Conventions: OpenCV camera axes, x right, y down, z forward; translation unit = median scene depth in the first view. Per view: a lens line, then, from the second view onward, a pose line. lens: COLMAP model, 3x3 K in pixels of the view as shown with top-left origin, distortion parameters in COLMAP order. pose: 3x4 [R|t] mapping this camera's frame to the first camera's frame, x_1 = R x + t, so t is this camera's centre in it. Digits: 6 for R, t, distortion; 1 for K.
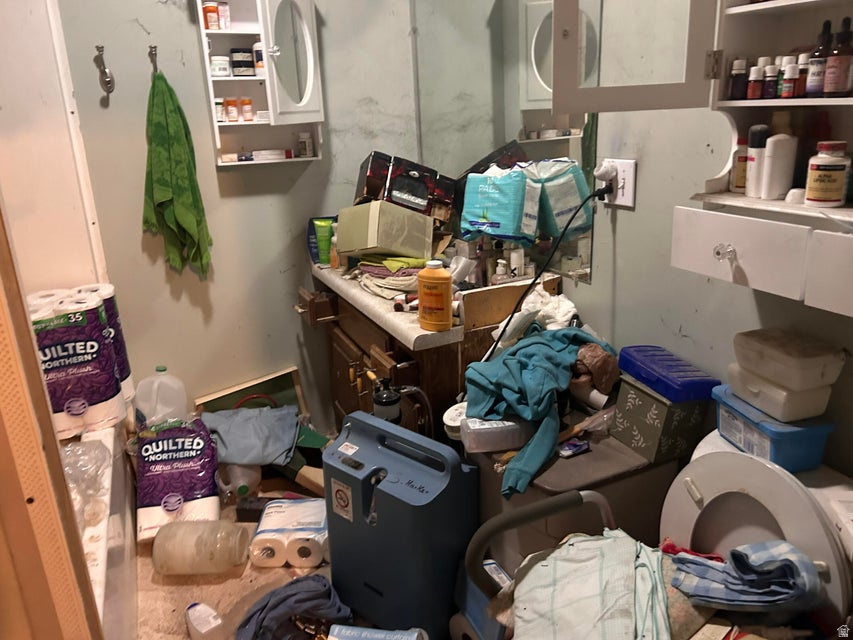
lens RADIAL K [[658.2, 0, 436.6], [0, 658.2, 314.4], [0, 0, 1]] dist [0.107179, -0.222958]
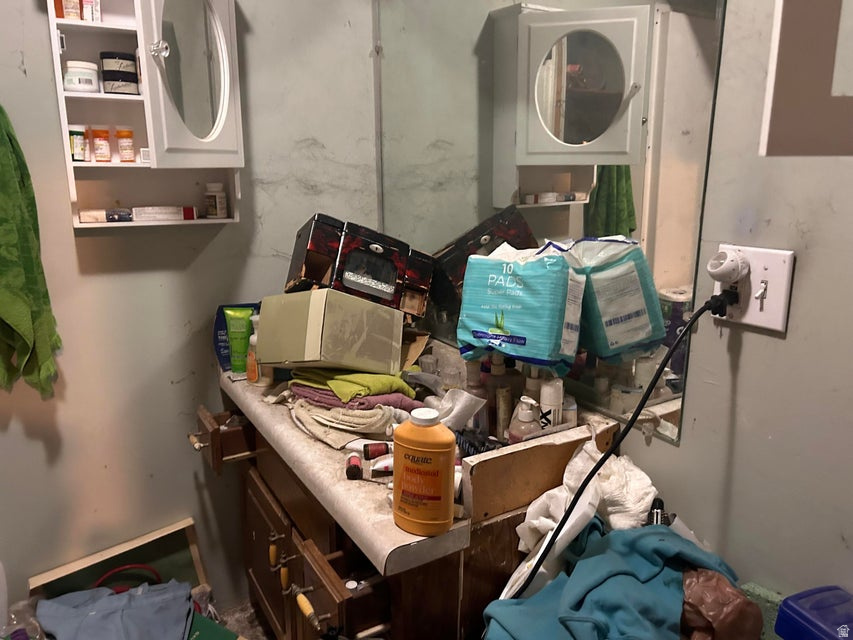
lens RADIAL K [[643.7, 0, 429.2], [0, 643.7, 321.0], [0, 0, 1]] dist [0.047261, -0.055667]
pose [[0.995501, 0.019922, 0.092628, -0.041741], [-0.013333, 0.997371, -0.071224, -0.094744], [-0.093803, 0.069668, 0.993150, 0.355653]]
